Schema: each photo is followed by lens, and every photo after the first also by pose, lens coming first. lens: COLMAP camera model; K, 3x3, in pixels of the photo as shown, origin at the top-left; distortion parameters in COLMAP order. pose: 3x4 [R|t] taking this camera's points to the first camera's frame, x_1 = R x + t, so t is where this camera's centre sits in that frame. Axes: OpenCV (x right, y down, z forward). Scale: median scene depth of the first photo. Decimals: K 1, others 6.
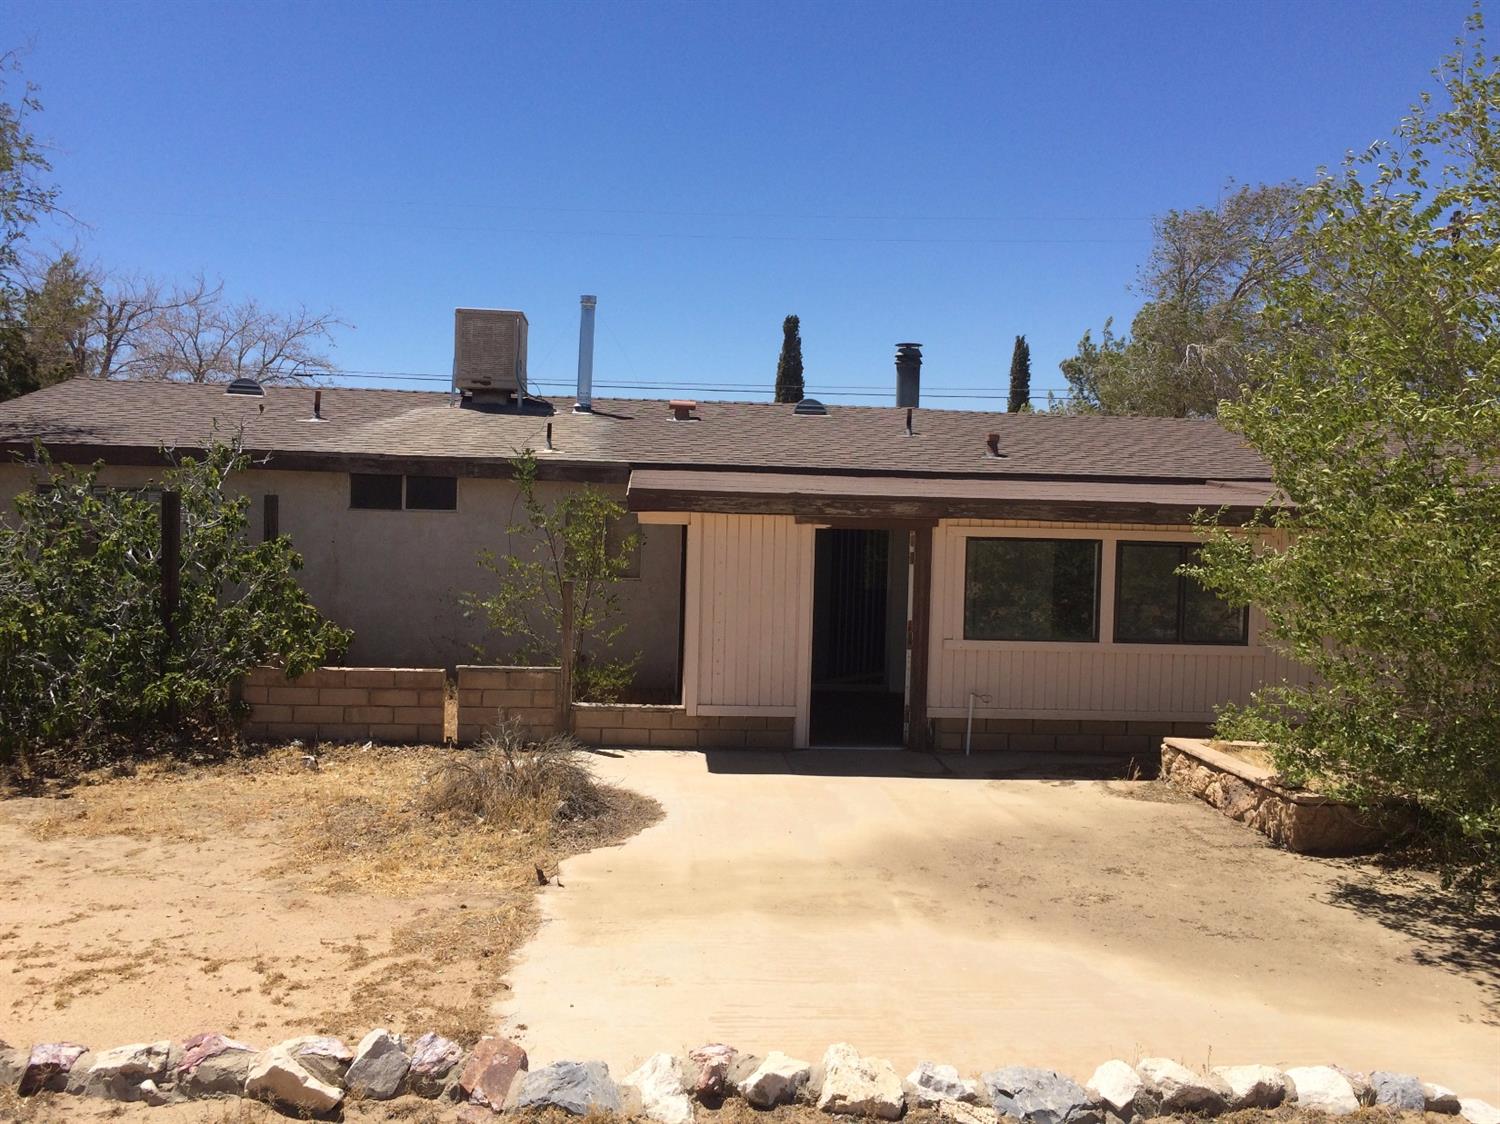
lens RADIAL K [[1301.6, 0, 757.7], [0, 1301.6, 558.7], [0, 0, 1]] dist [0.079246, -0.083505]
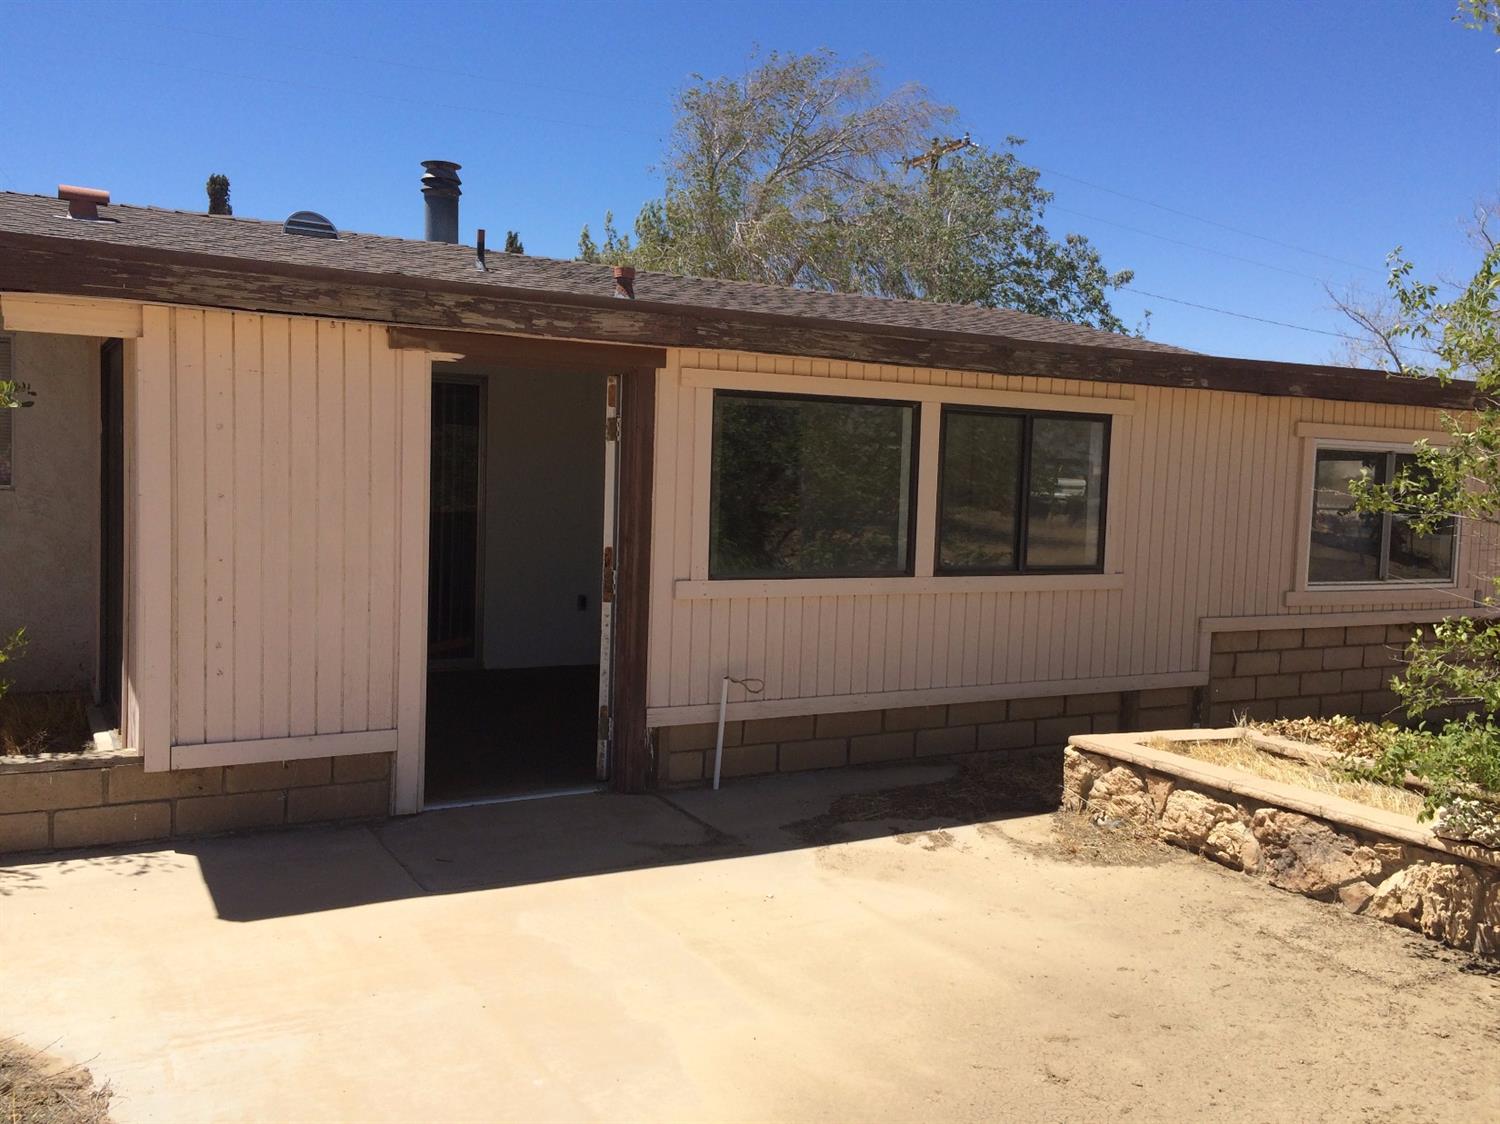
lens RADIAL K [[1301.6, 0, 757.7], [0, 1301.6, 558.7], [0, 0, 1]] dist [0.079246, -0.083505]
pose [[0.910445, -0.026709, 0.412766, -0.048049], [0.008143, 0.998877, 0.046674, 0.028608], [-0.413549, -0.039133, 0.909640, 0.507666]]
